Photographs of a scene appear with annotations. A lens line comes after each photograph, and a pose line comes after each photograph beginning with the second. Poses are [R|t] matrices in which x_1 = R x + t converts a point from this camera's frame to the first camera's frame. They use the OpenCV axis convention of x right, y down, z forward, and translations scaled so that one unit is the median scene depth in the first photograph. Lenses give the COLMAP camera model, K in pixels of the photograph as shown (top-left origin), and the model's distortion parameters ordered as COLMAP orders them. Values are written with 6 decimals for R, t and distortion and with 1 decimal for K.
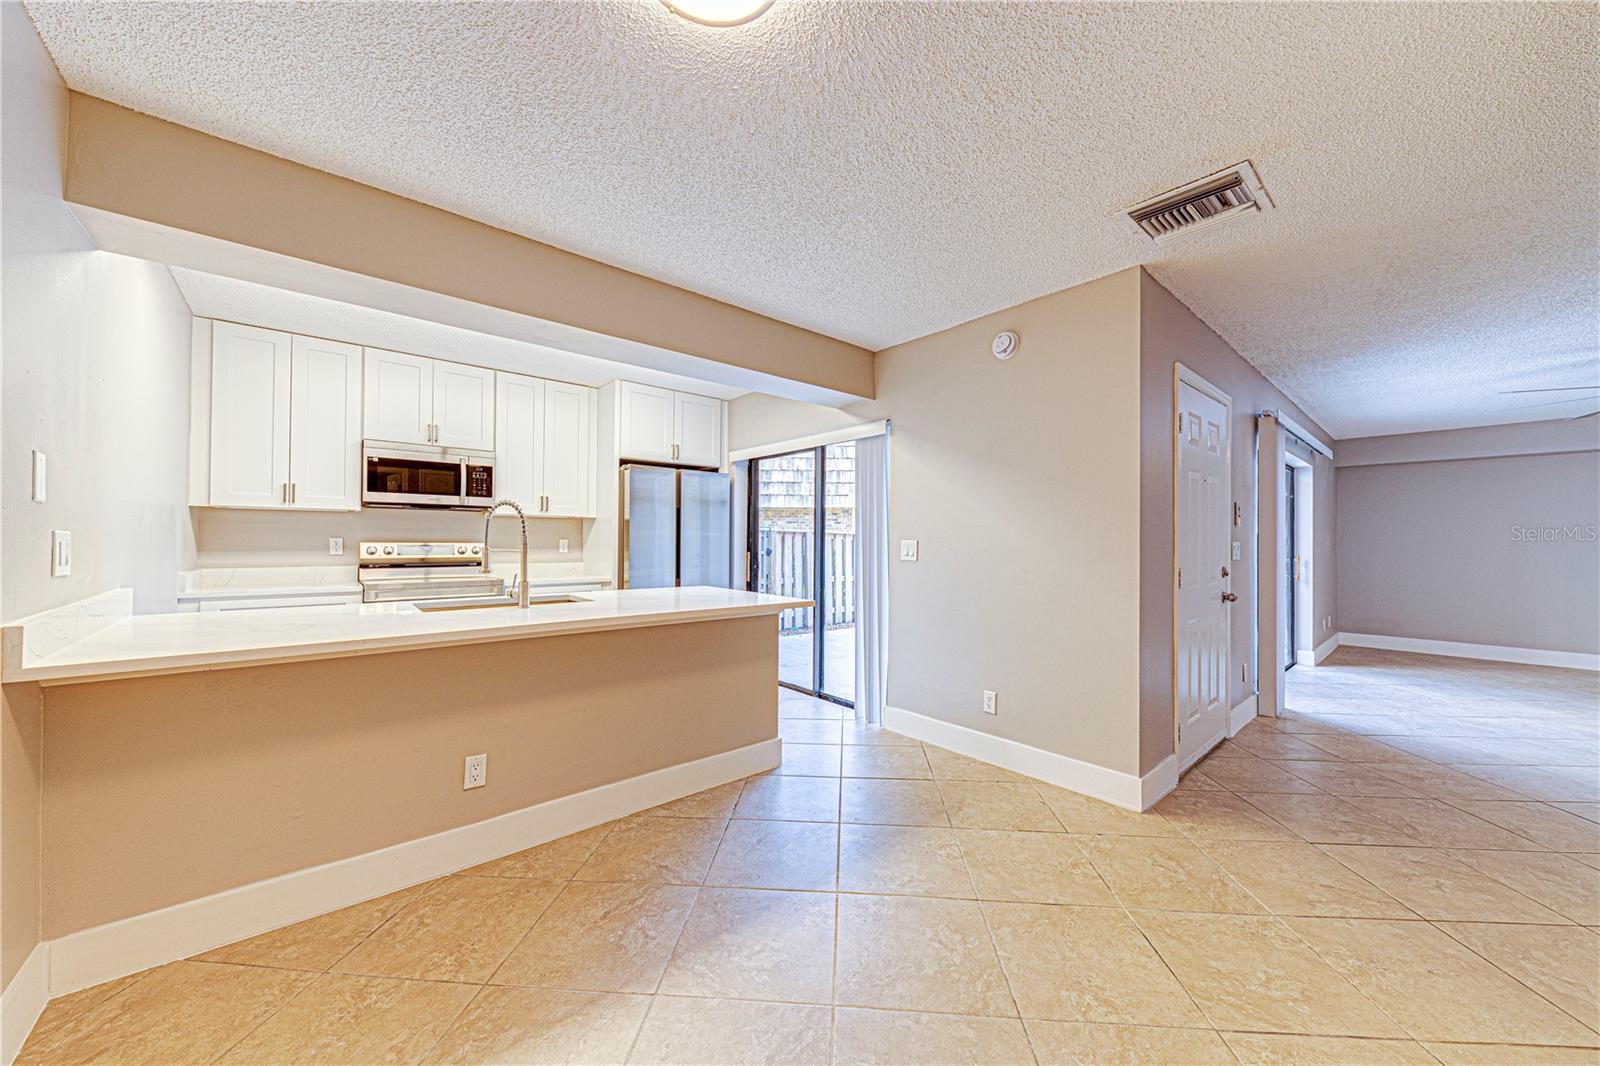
lens RADIAL K [[568.0, 0, 808.6], [0, 568.0, 537.6], [0, 0, 1]] dist [0.001320, -0.002846]
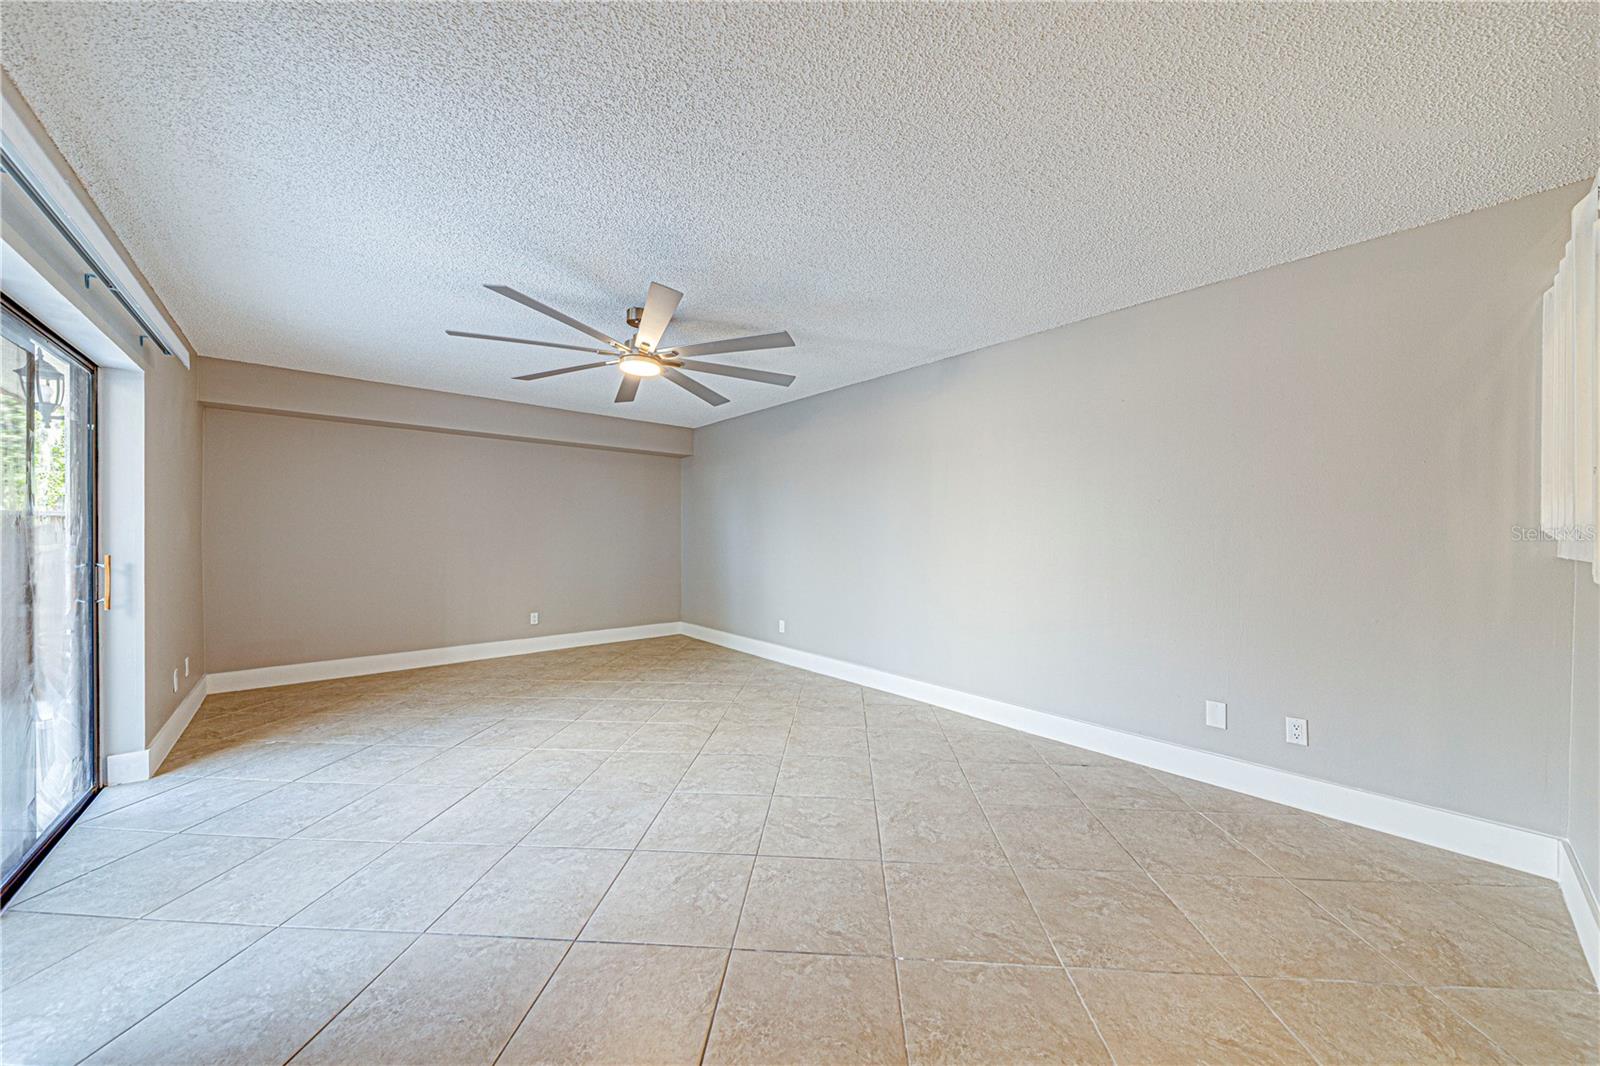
lens RADIAL K [[554.7, 0, 803.5], [0, 554.7, 535.5], [0, 0, 1]] dist [-0.001595, -0.000485]
pose [[0.002434, -0.012122, 0.999924, 0.409240], [-0.012238, 0.999851, 0.012151, 0.002962], [-0.999922, -0.012267, 0.002286, 0.427161]]
